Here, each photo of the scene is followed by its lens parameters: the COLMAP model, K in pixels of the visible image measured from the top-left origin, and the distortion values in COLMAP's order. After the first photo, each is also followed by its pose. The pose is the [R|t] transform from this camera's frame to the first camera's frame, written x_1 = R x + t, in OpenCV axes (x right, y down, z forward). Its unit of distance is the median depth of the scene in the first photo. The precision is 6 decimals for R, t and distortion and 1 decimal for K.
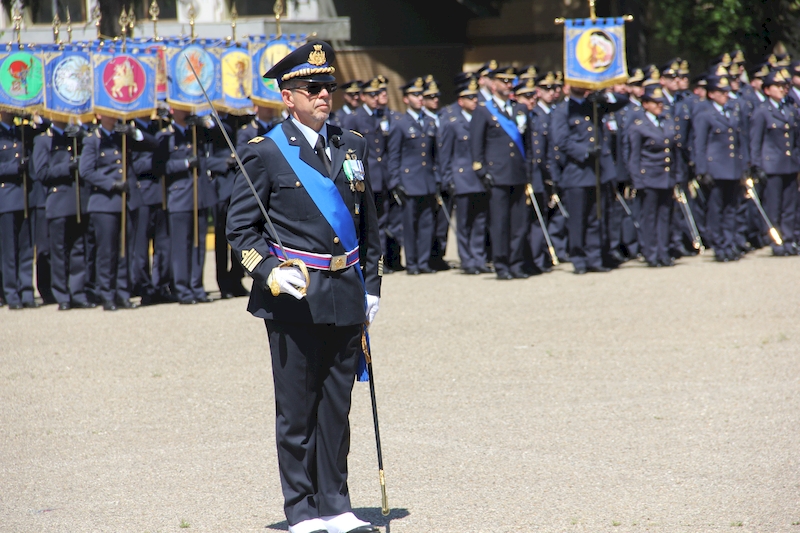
lens RADIAL K [[4716.4, 0, 400.0], [0, 4716.4, 266.5], [0, 0, 1]] dist [2.123575, -17.015126]
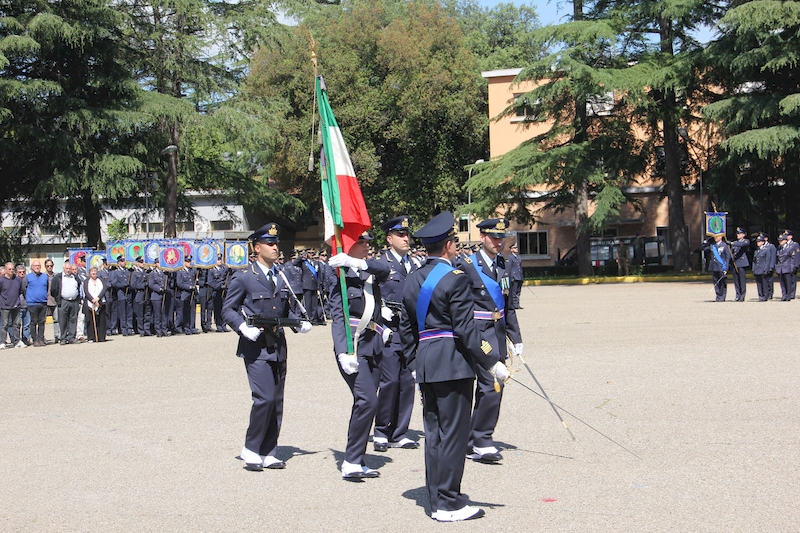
lens RADIAL K [[1528.2, 0, 400.2], [0, 1528.2, 287.1], [0, 0, 1]] dist [0.285045, 0.489199]
pose [[0.996543, 0.009628, 0.082515, 0.002369], [-0.008165, 0.999804, -0.018047, -0.004151], [-0.082672, 0.017311, 0.996426, 0.117954]]
